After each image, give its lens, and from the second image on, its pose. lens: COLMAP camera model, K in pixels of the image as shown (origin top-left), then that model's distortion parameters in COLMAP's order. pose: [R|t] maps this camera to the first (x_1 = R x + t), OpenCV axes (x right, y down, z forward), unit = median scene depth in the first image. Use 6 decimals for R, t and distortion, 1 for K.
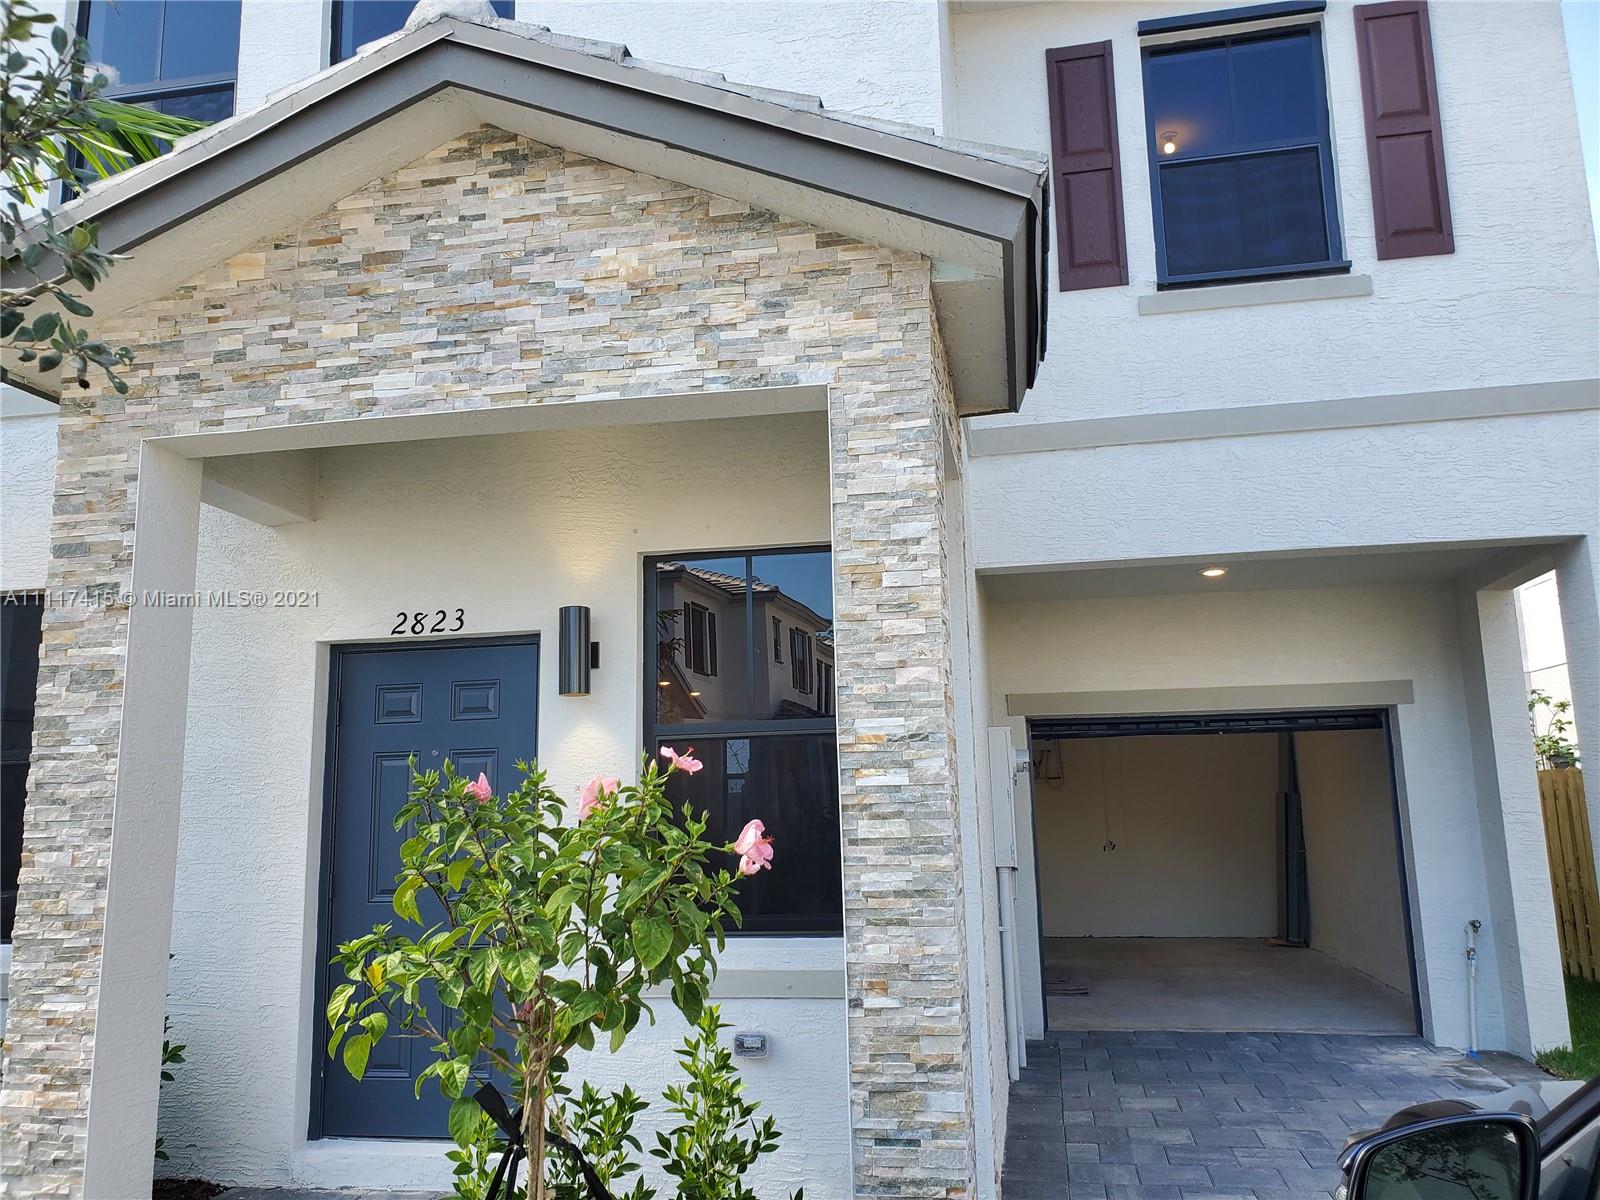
lens RADIAL K [[1232.7, 0, 800.0], [0, 1232.7, 600.0], [0, 0, 1]] dist [-0.008708, 0.057468]
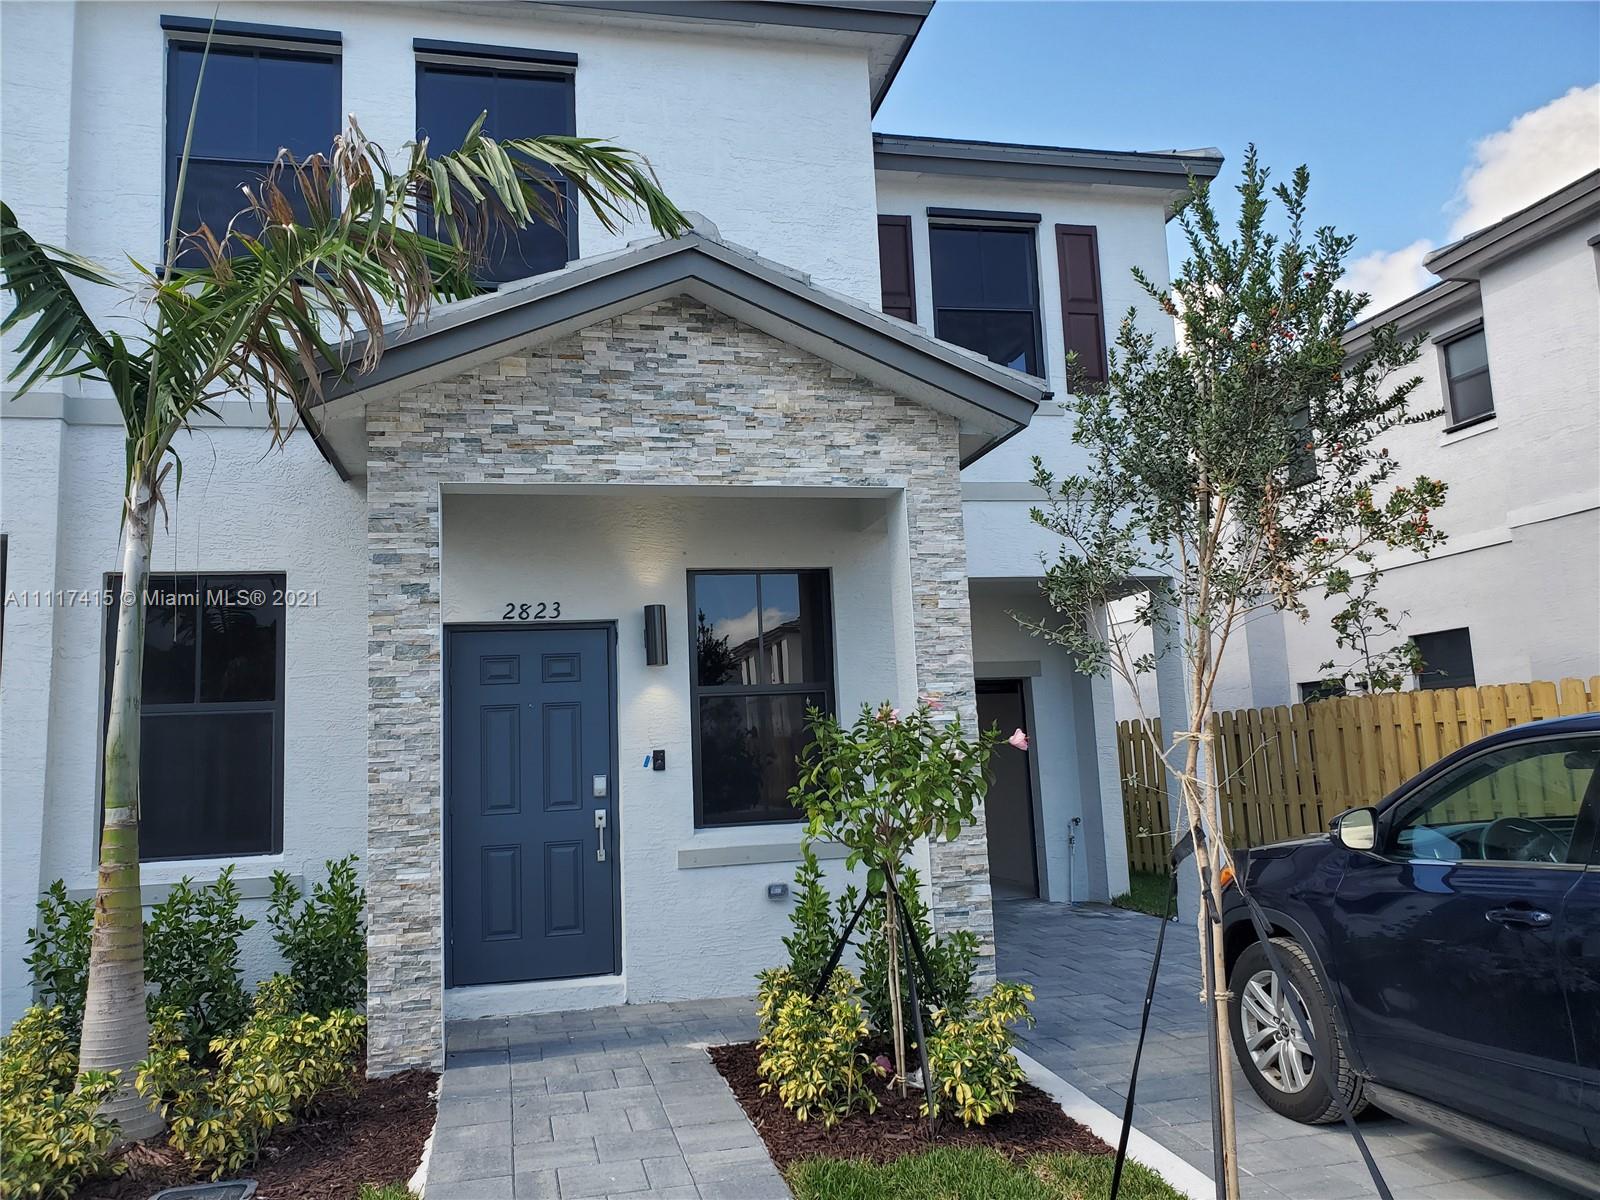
lens RADIAL K [[1216.7, 0, 774.9], [0, 1216.7, 598.3], [0, 0, 1]] dist [0.124107, -0.002547]
pose [[0.919560, 0.035328, 0.391359, -0.742453], [-0.044571, 0.998900, 0.014555, -0.035800], [-0.390414, -0.030827, 0.920123, -0.462782]]
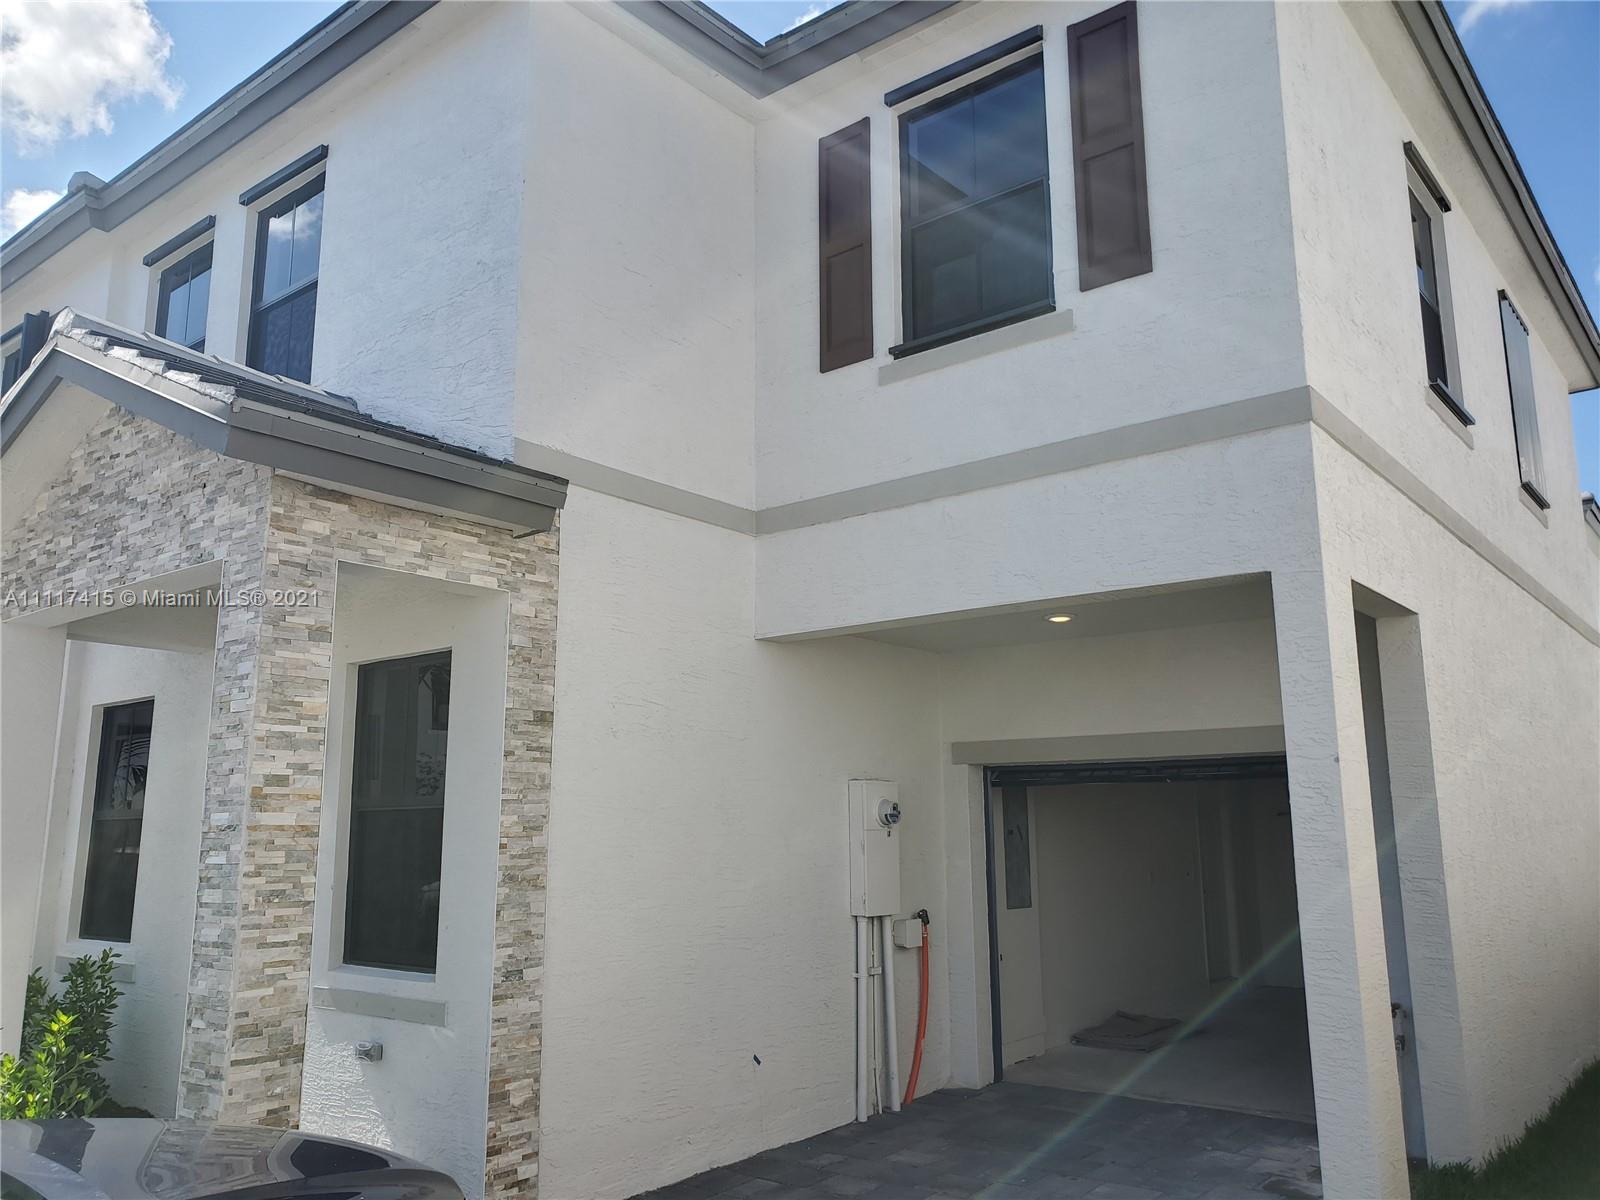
lens RADIAL K [[1220.4, 0, 792.8], [0, 1220.4, 606.1], [0, 0, 1]] dist [0.051785, -0.086233]
pose [[0.878385, -0.072497, -0.472423, 1.101428], [0.070009, 0.997284, -0.022873, -0.045923], [0.472798, -0.012983, 0.881075, 0.104011]]
